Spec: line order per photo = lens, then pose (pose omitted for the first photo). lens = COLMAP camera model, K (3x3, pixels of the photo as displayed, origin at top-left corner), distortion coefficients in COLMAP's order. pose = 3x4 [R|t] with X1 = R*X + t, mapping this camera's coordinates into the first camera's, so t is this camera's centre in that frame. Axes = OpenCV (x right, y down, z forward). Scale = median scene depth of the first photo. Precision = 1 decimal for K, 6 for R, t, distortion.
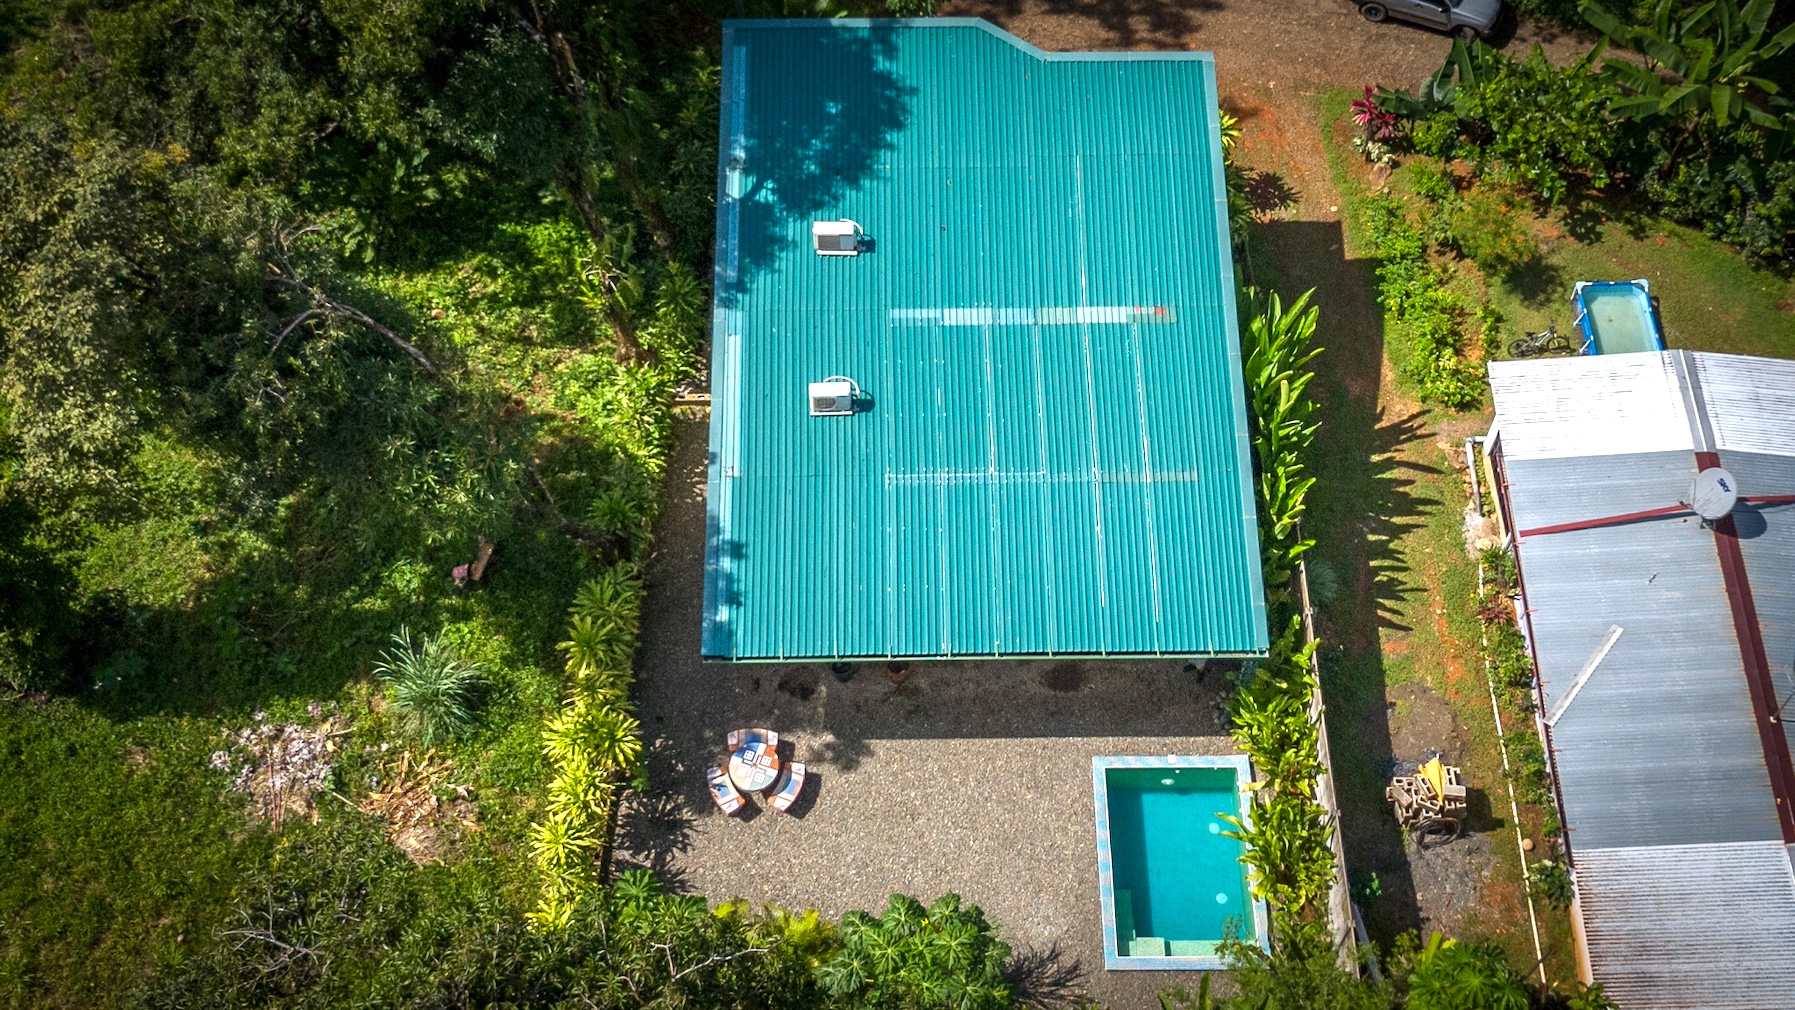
lens RADIAL K [[2055.6, 0, 952.1], [0, 2055.6, 352.4], [0, 0, 1]] dist [0.179473, -0.540211]
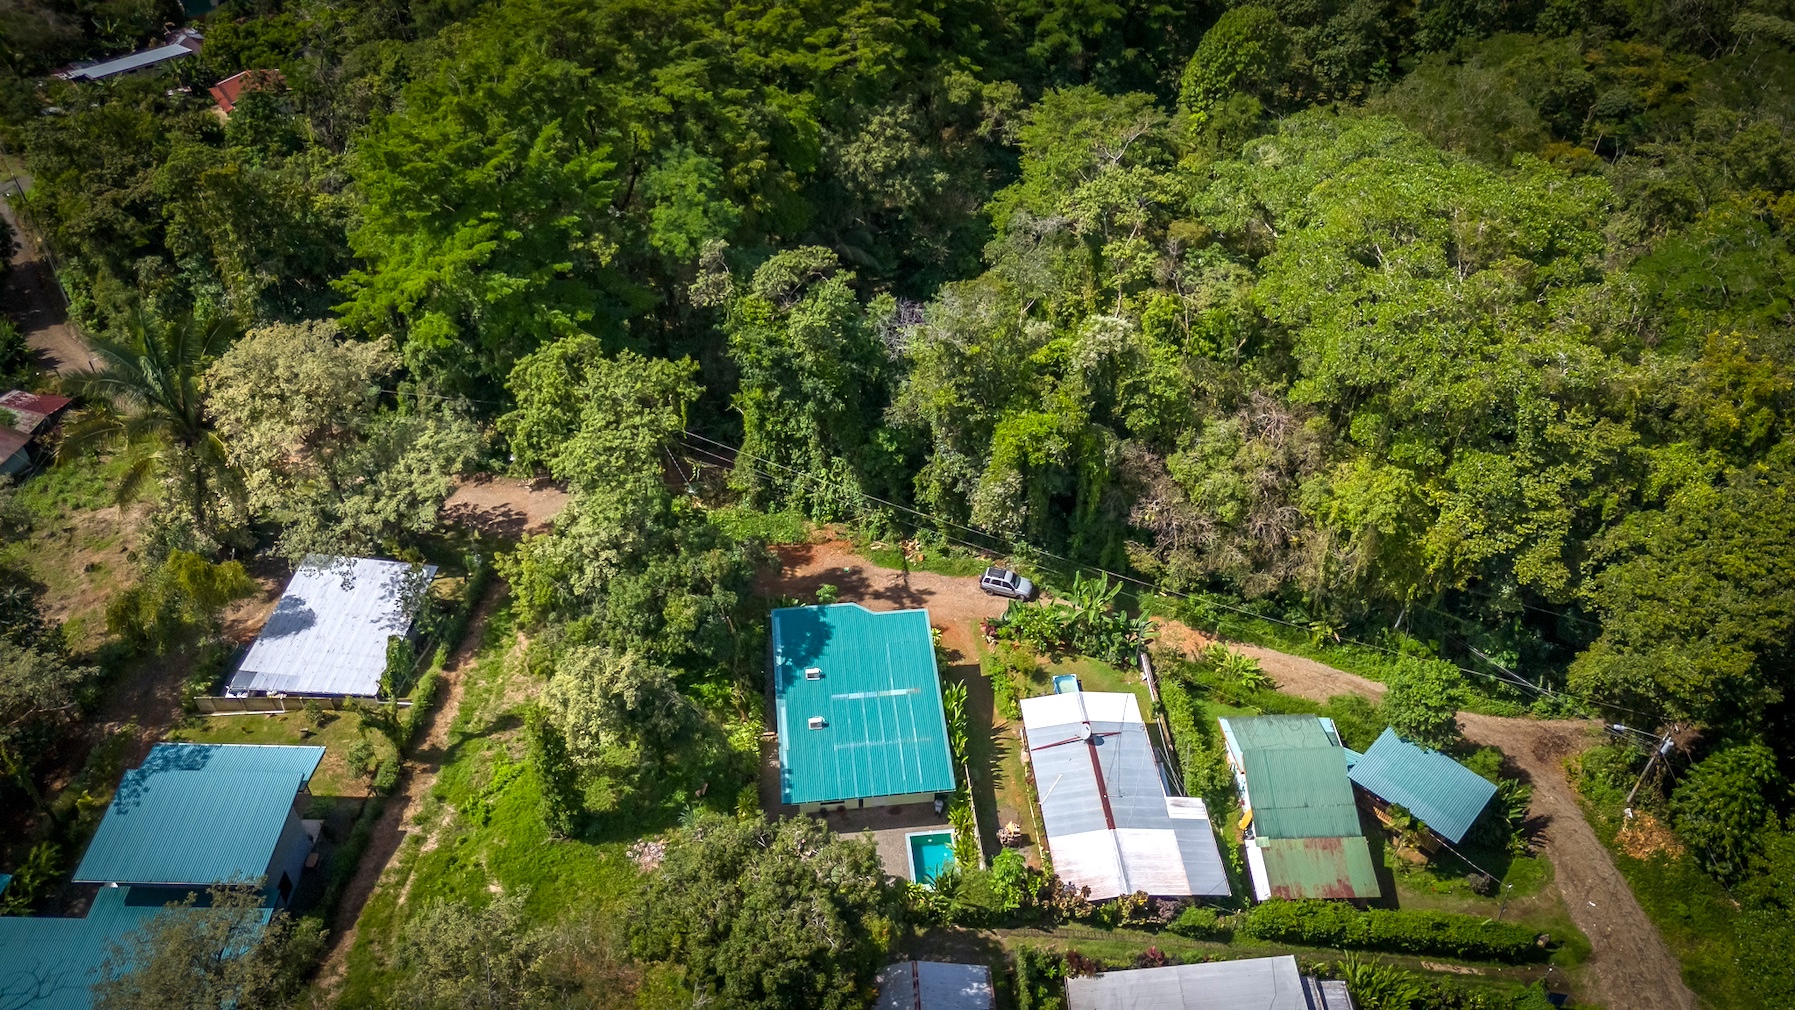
lens RADIAL K [[1315.3, 0, 897.5], [0, 1315.3, 505.0], [0, 0, 1]] dist [0.118282, -0.172014]
pose [[0.995842, -0.061111, 0.067558, -0.047646], [0.075022, 0.970845, -0.227666, 0.161880], [-0.051676, 0.231788, 0.971393, -1.030125]]
